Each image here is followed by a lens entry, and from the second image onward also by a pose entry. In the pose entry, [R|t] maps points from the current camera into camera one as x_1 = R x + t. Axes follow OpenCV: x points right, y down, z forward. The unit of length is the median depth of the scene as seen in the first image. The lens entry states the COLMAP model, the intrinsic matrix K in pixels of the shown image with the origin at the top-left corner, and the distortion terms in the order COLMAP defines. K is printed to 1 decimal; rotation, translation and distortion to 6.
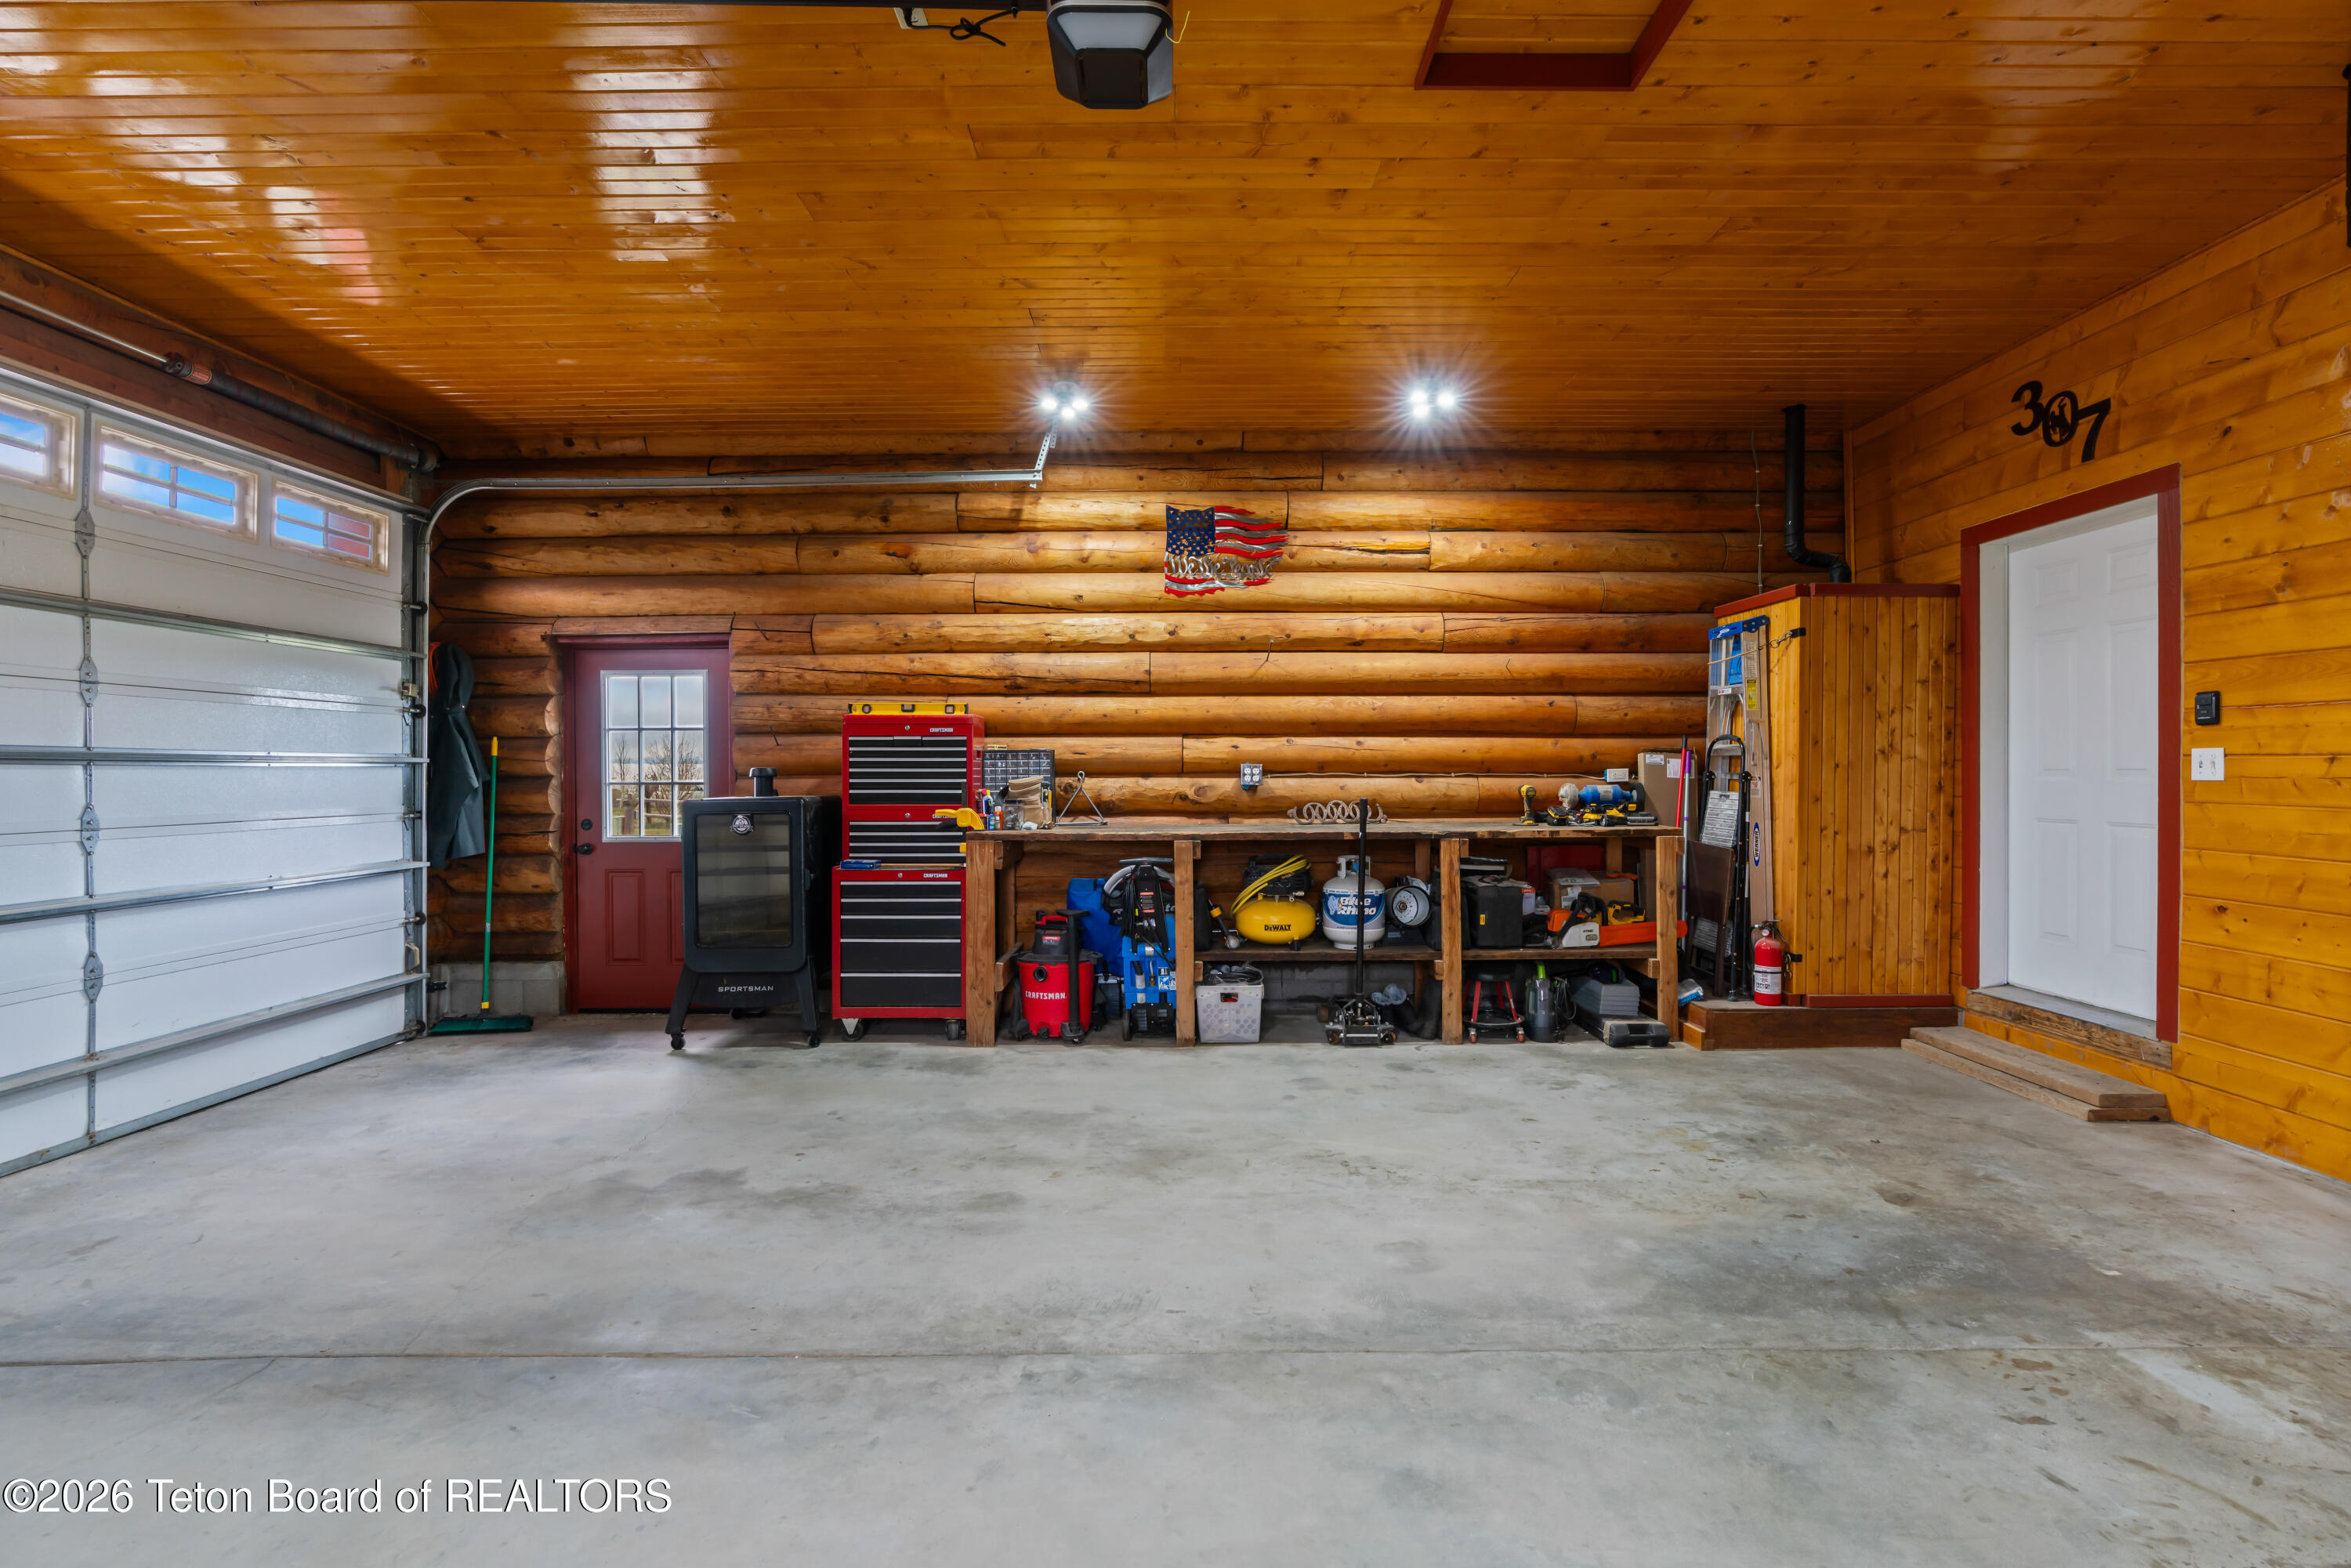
lens RADIAL K [[1063.3, 0, 1173.6], [0, 1063.3, 777.6], [0, 0, 1]] dist [-0.016559, 0.007966]
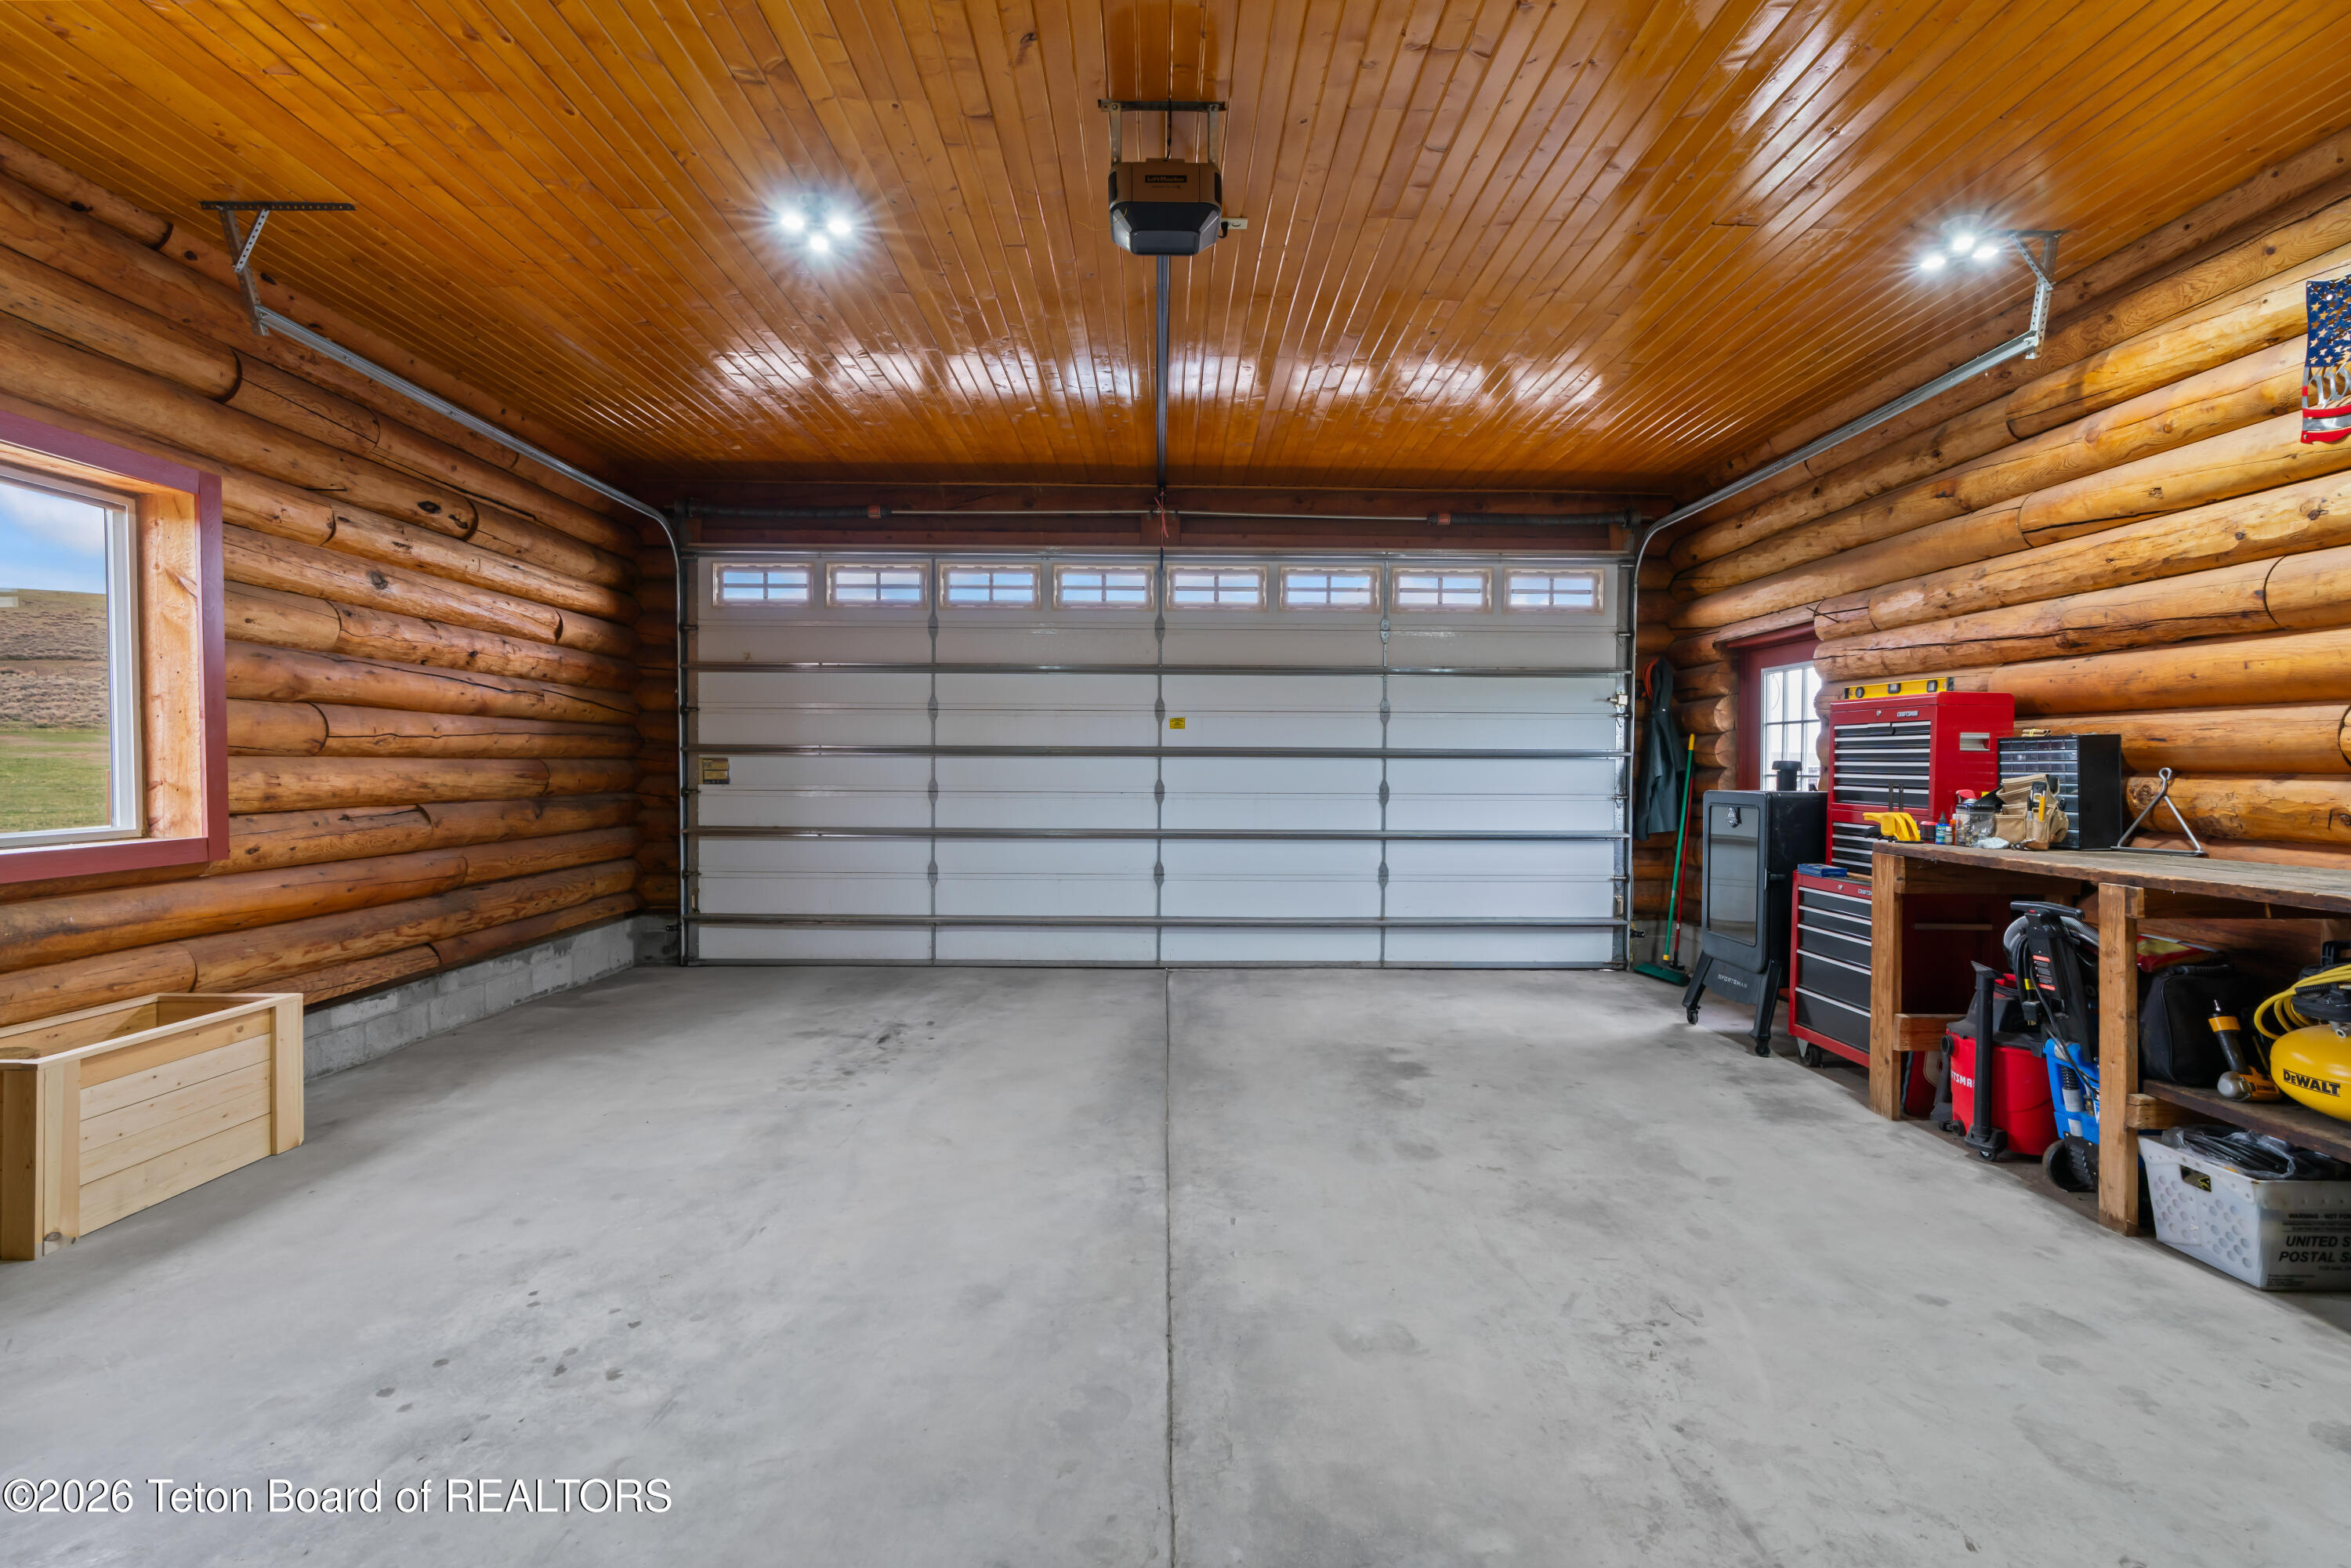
lens RADIAL K [[1063.3, 0, 1177.4], [0, 1063.3, 772.4], [0, 0, 1]] dist [-0.016559, 0.007966]
pose [[0.013693, 0.013594, -0.999814, 0.590735], [-0.011615, 0.999842, 0.013435, -0.005507], [0.999839, 0.011429, 0.013848, 0.460829]]
